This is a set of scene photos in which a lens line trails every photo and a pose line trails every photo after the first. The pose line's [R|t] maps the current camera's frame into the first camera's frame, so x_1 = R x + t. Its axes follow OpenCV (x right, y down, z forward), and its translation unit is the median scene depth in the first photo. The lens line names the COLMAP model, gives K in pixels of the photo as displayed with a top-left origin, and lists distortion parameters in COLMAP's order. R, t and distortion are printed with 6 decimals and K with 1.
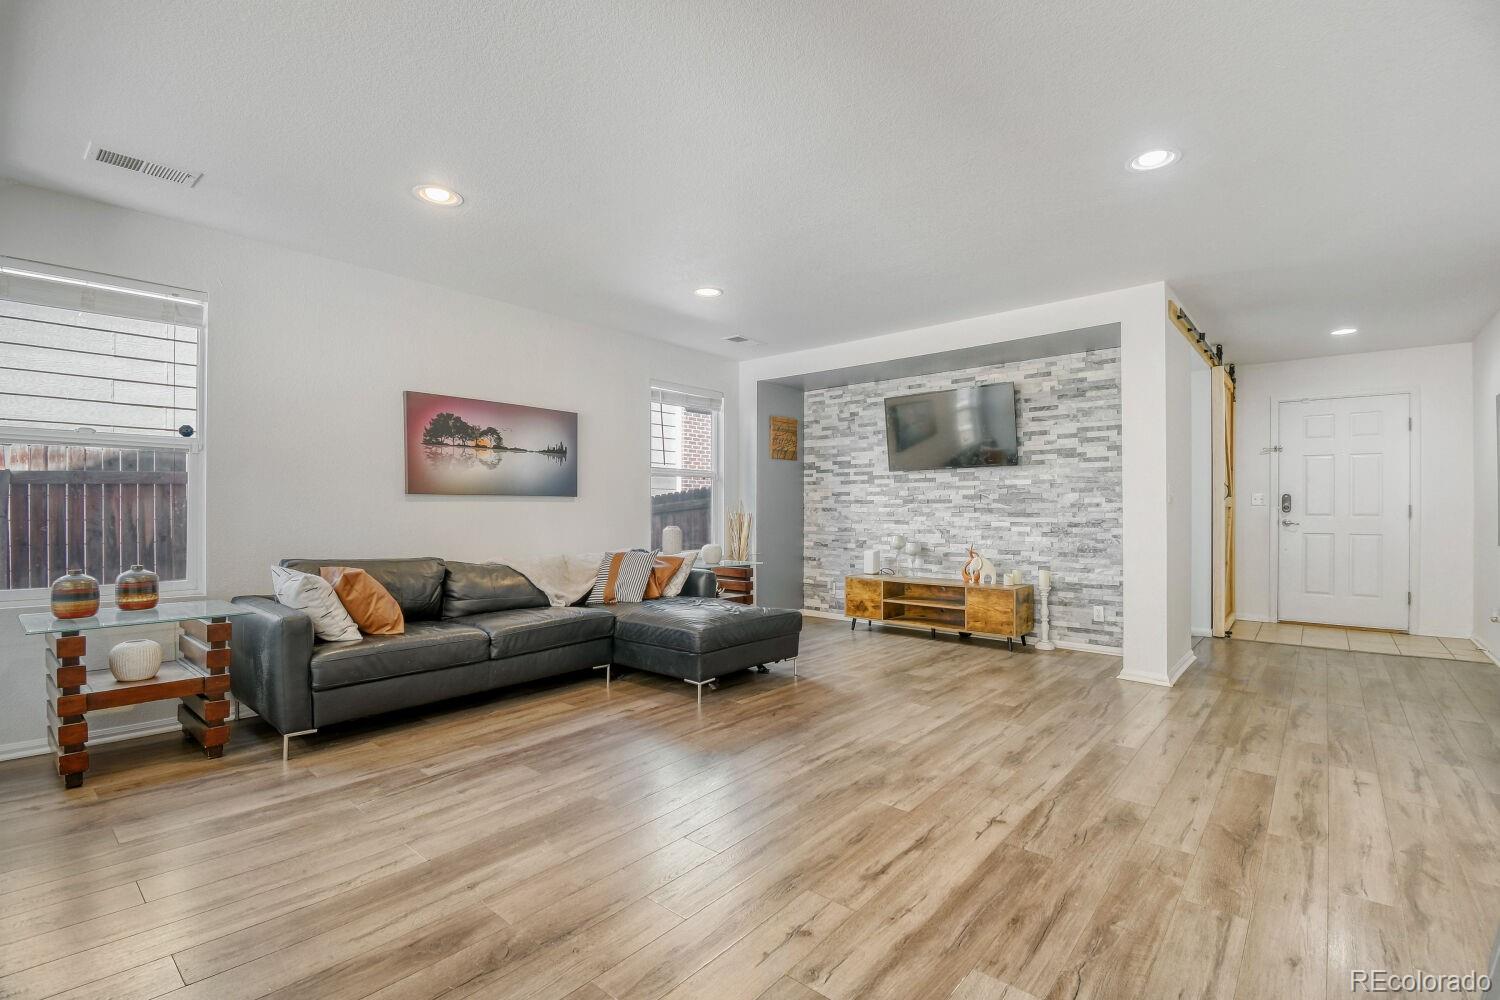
lens RADIAL K [[679.9, 0, 741.1], [0, 679.9, 510.0], [0, 0, 1]] dist [-0.001821, -0.004951]
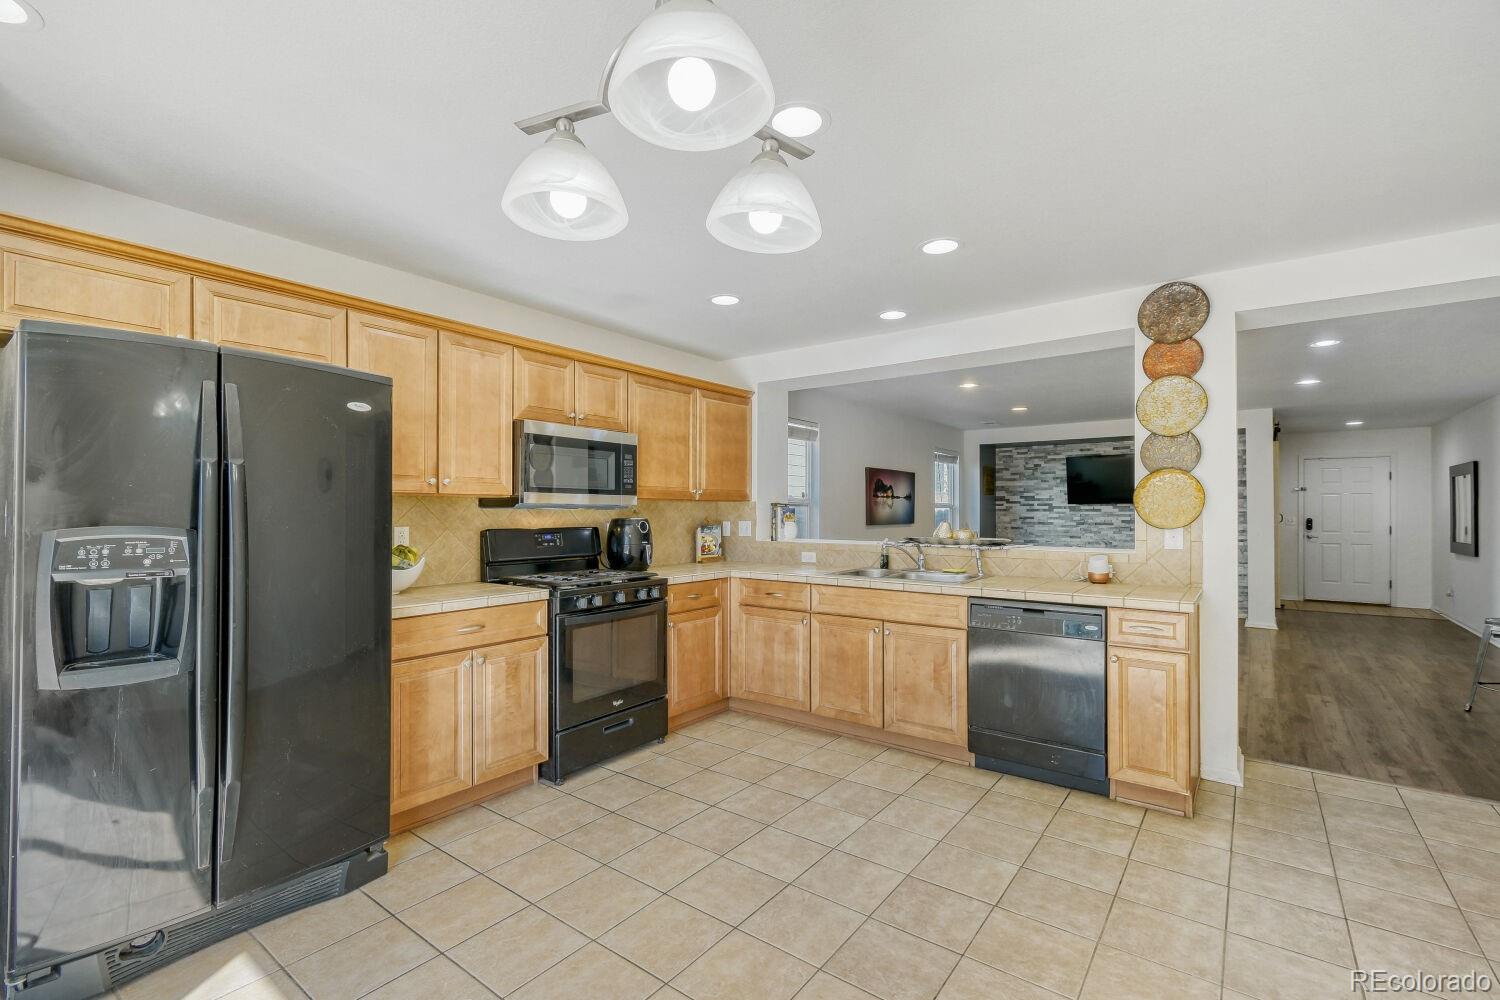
lens RADIAL K [[679.9, 0, 729.0], [0, 679.9, 508.0], [0, 0, 1]] dist [-0.001821, -0.004951]
pose [[0.999135, 0.002143, 0.041535, -0.742265], [-0.001938, 0.999986, -0.004970, -0.046766], [-0.041545, 0.004885, 0.999125, -0.621002]]
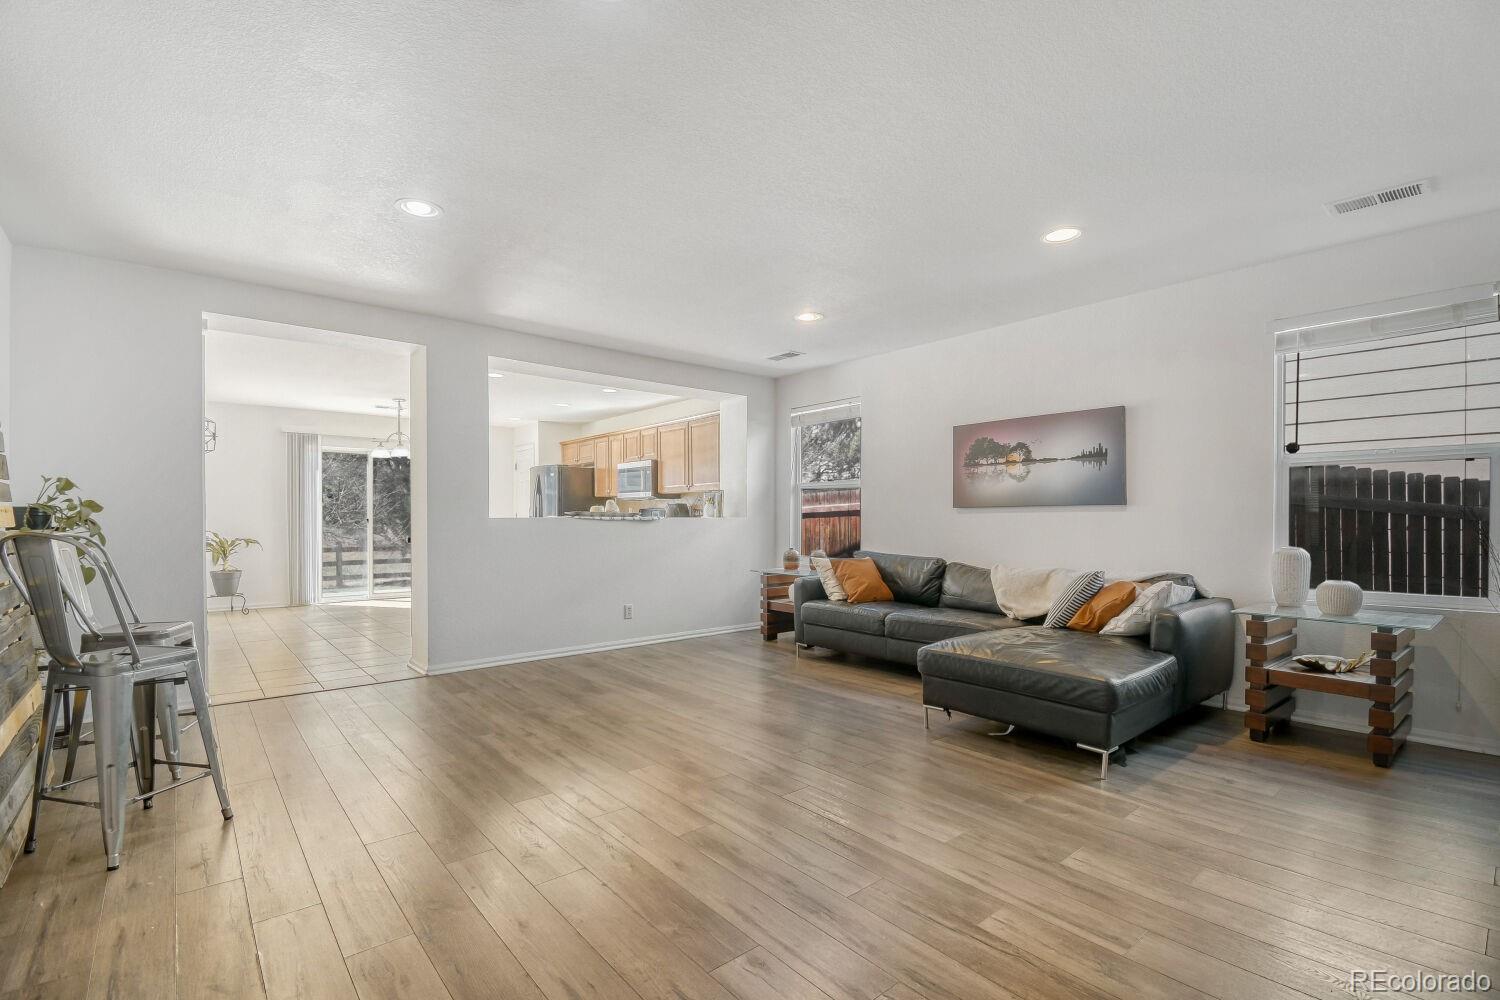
lens RADIAL K [[679.9, 0, 751.0], [0, 679.9, 514.1], [0, 0, 1]] dist [-0.001821, -0.004951]
pose [[-0.164005, -0.000753, -0.986459, 0.658674], [0.009545, 0.999952, -0.002350, -0.009401], [0.986413, -0.009801, -0.163990, 0.660068]]
